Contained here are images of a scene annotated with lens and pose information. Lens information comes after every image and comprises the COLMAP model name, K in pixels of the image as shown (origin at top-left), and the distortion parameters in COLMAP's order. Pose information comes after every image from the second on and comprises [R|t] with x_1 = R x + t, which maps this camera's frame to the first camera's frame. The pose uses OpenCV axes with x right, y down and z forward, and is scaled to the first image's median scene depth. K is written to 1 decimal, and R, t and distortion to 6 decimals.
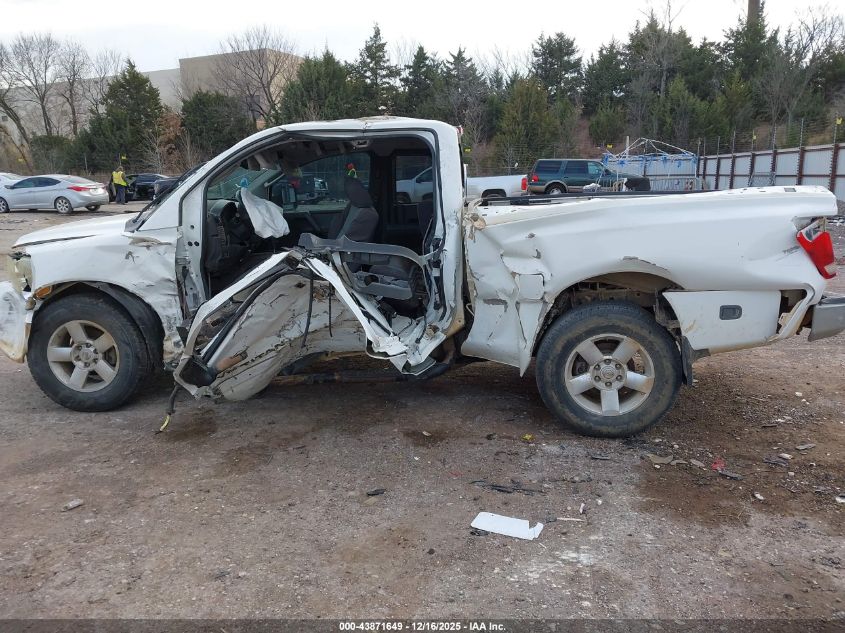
lens RADIAL K [[631.1, 0, 422.5], [0, 631.1, 316.5], [0, 0, 1]] dist [0.045241, -0.069413]
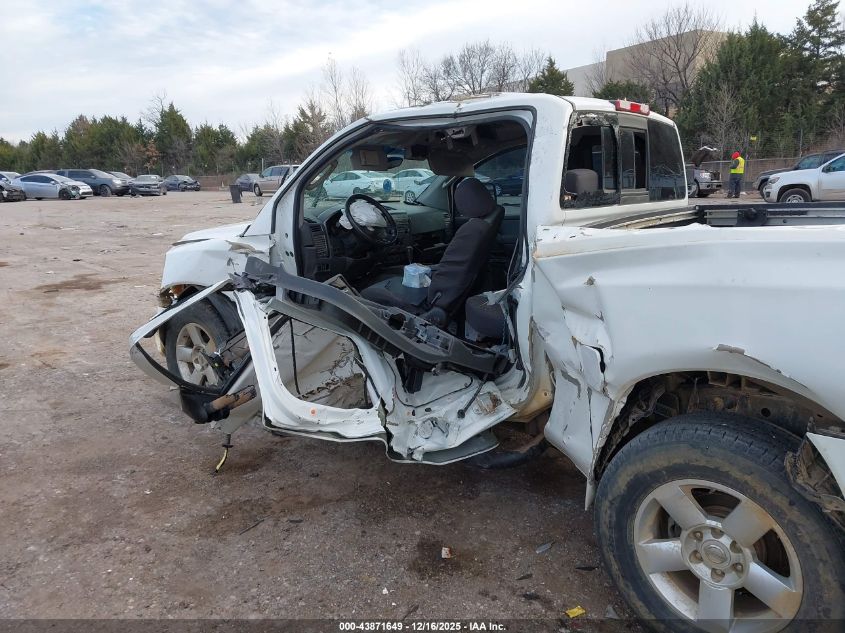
lens RADIAL K [[643.4, 0, 422.5], [0, 643.4, 316.5], [0, 0, 1]] dist [-0.005014, -0.006488]
pose [[0.823208, 0.115493, -0.555868, 0.325731], [-0.109380, 0.993011, 0.044332, -0.091300], [0.557103, 0.024306, 0.830088, 0.370565]]
